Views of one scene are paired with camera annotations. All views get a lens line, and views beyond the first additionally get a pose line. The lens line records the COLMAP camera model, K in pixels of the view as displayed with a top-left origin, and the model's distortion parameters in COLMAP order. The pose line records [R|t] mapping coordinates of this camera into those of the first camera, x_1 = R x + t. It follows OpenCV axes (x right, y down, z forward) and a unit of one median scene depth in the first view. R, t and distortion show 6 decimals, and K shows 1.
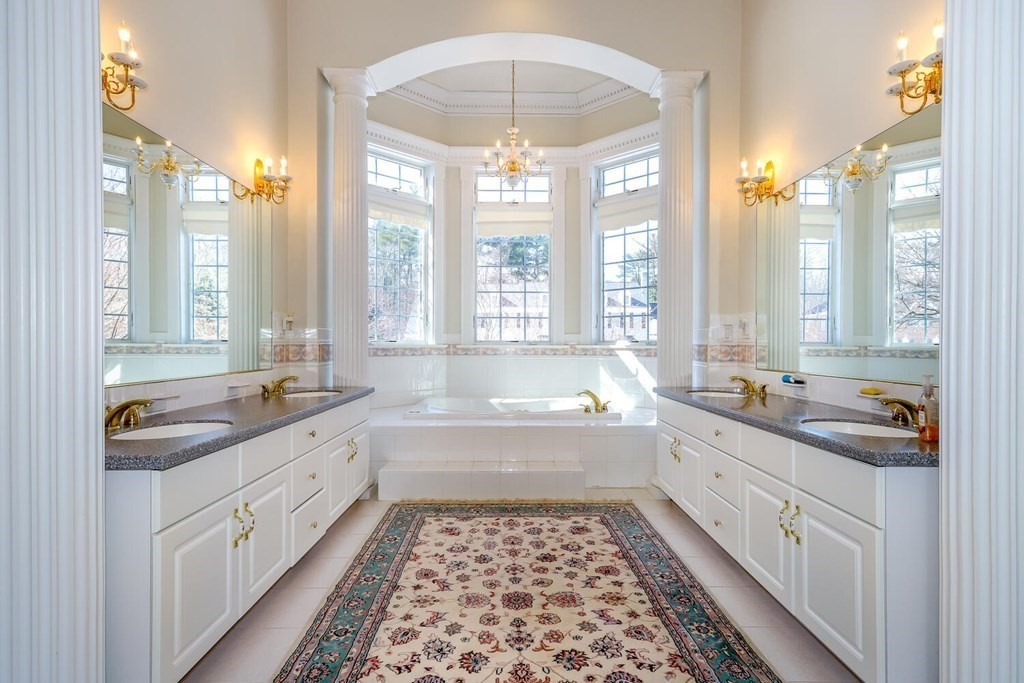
lens RADIAL K [[503.4, 0, 511.3], [0, 503.4, 343.3], [0, 0, 1]] dist [0.000209, -0.000057]
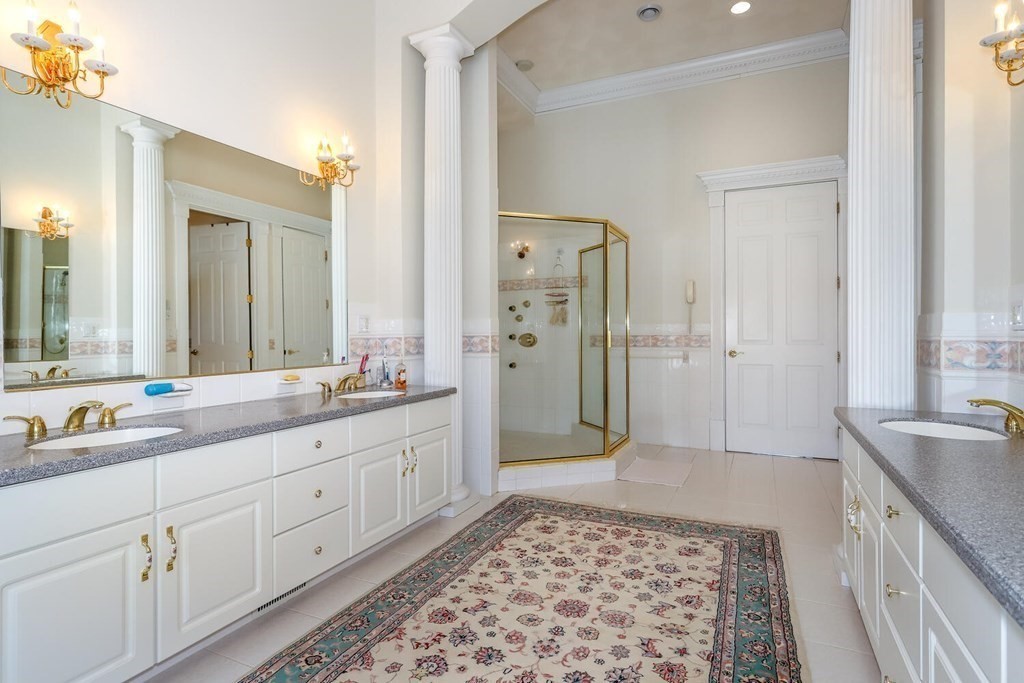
lens RADIAL K [[503.4, 0, 511.1], [0, 503.4, 337.9], [0, 0, 1]] dist [0.000209, -0.000057]
pose [[-0.894172, -0.000636, 0.447723, -0.324077], [0.003100, 0.999966, 0.007613, -0.011275], [-0.447713, 0.008195, -0.894140, 1.967808]]
